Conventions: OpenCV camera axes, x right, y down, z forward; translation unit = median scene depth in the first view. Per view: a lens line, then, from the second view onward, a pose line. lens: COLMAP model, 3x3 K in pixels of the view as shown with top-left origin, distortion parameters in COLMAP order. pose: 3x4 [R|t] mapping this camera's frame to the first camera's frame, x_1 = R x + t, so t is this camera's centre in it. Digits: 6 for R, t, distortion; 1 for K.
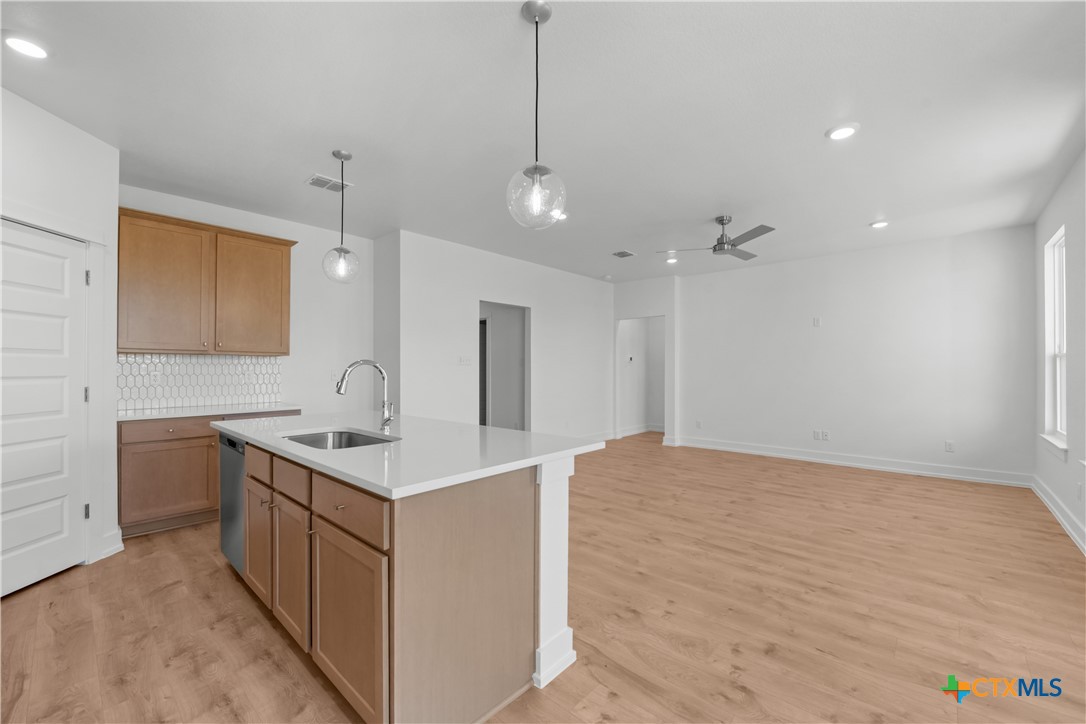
lens RADIAL K [[437.2, 0, 553.3], [0, 437.2, 364.5], [0, 0, 1]] dist [-0.005401, -0.002878]
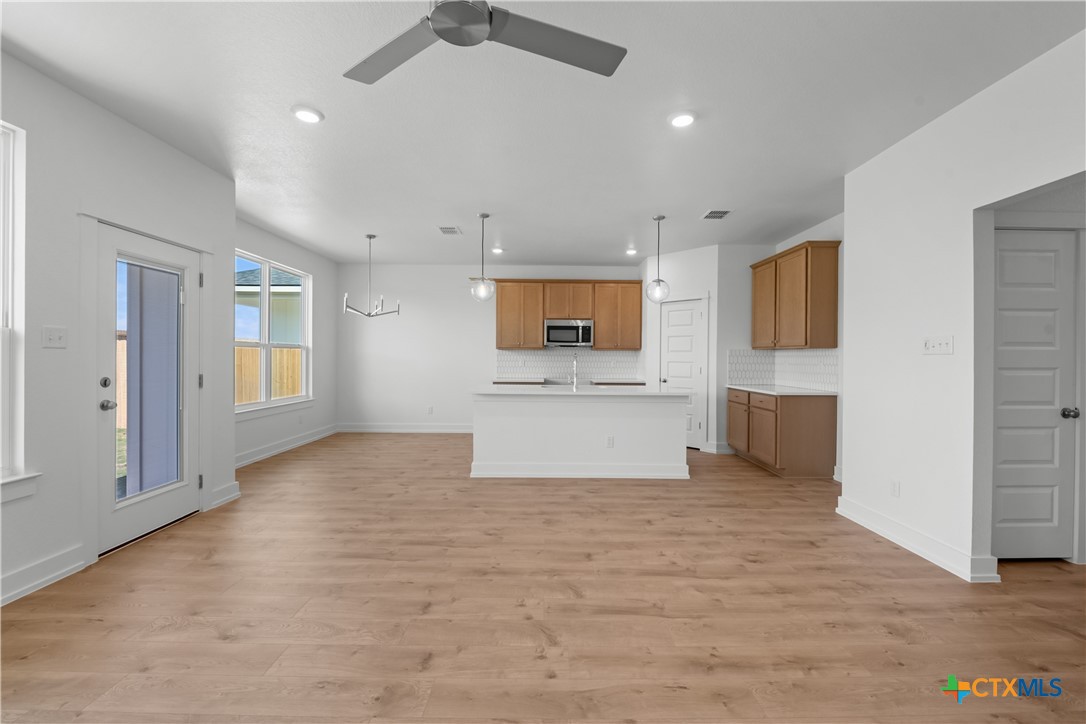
lens RADIAL K [[437.2, 0, 545.3], [0, 437.2, 358.1], [0, 0, 1]] dist [-0.005401, -0.002878]
pose [[-0.749274, -0.004246, -0.662247, 0.831369], [-0.001805, 0.999989, -0.004369, 0.015695], [0.662258, -0.002078, -0.749273, 1.908959]]
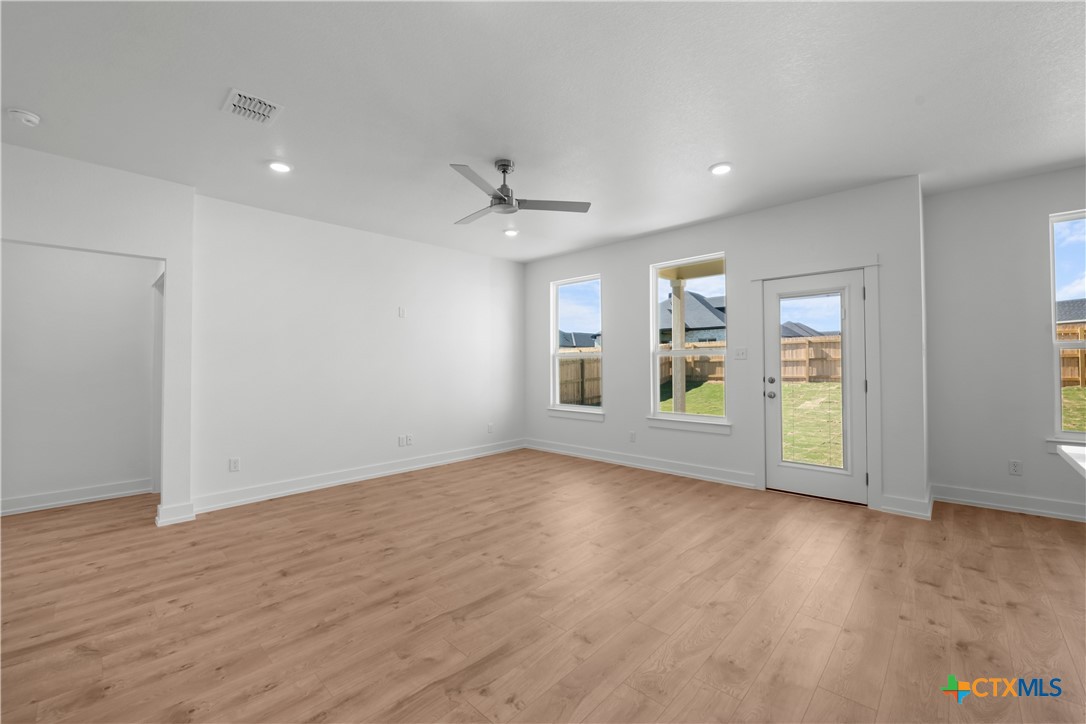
lens RADIAL K [[437.2, 0, 550.3], [0, 437.2, 350.2], [0, 0, 1]] dist [-0.005401, -0.002878]
pose [[0.027242, 0.031241, 0.999141, -0.517248], [-0.002428, 0.999511, -0.031186, 0.011201], [-0.999626, -0.001576, 0.027305, 1.317920]]
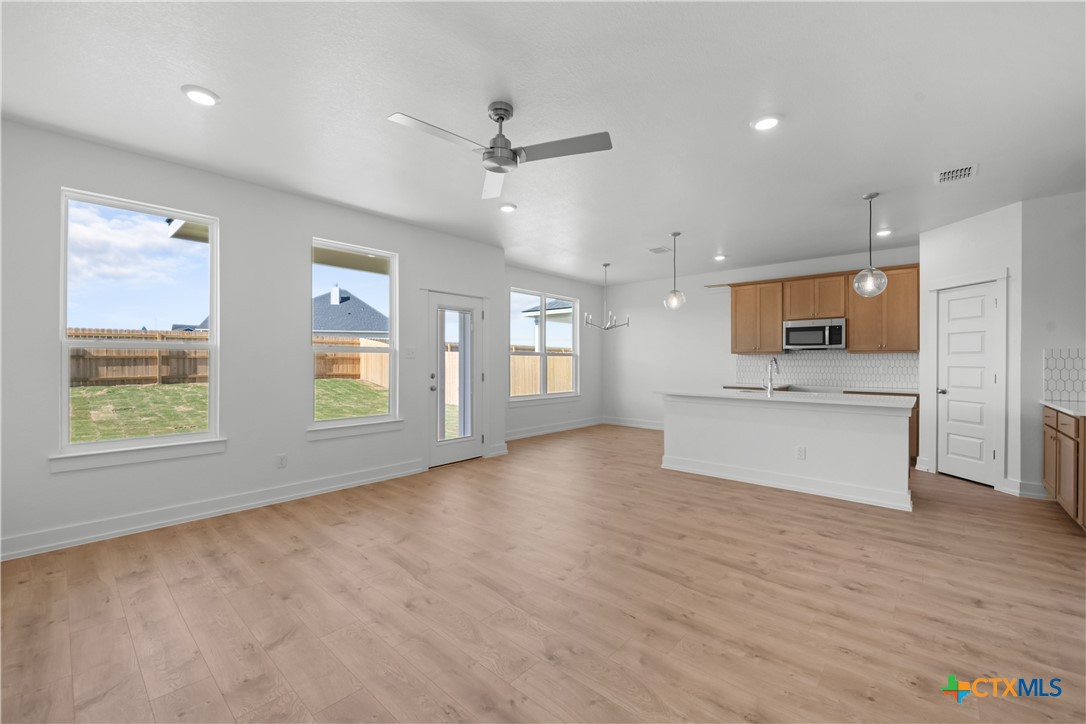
lens RADIAL K [[437.2, 0, 544.3], [0, 437.2, 364.7], [0, 0, 1]] dist [-0.005401, -0.002878]
pose [[-0.999974, -0.002136, 0.006861, 0.476244], [-0.002135, 0.999998, 0.000062, 0.017981], [-0.006861, 0.000047, -0.999976, 2.323594]]
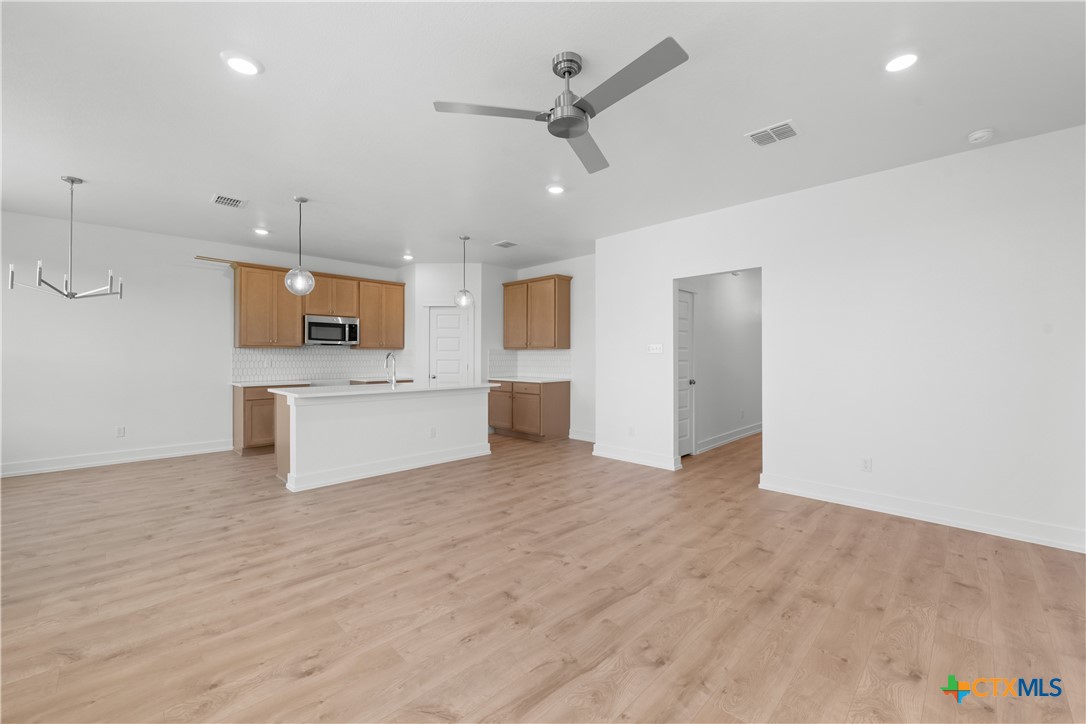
lens RADIAL K [[437.2, 0, 547.7], [0, 437.2, 356.2], [0, 0, 1]] dist [-0.005401, -0.002878]
pose [[-0.059867, -0.001827, -0.998205, 1.309627], [0.008262, 0.999963, -0.002326, 0.013490], [0.998172, -0.008386, -0.059850, 1.470256]]
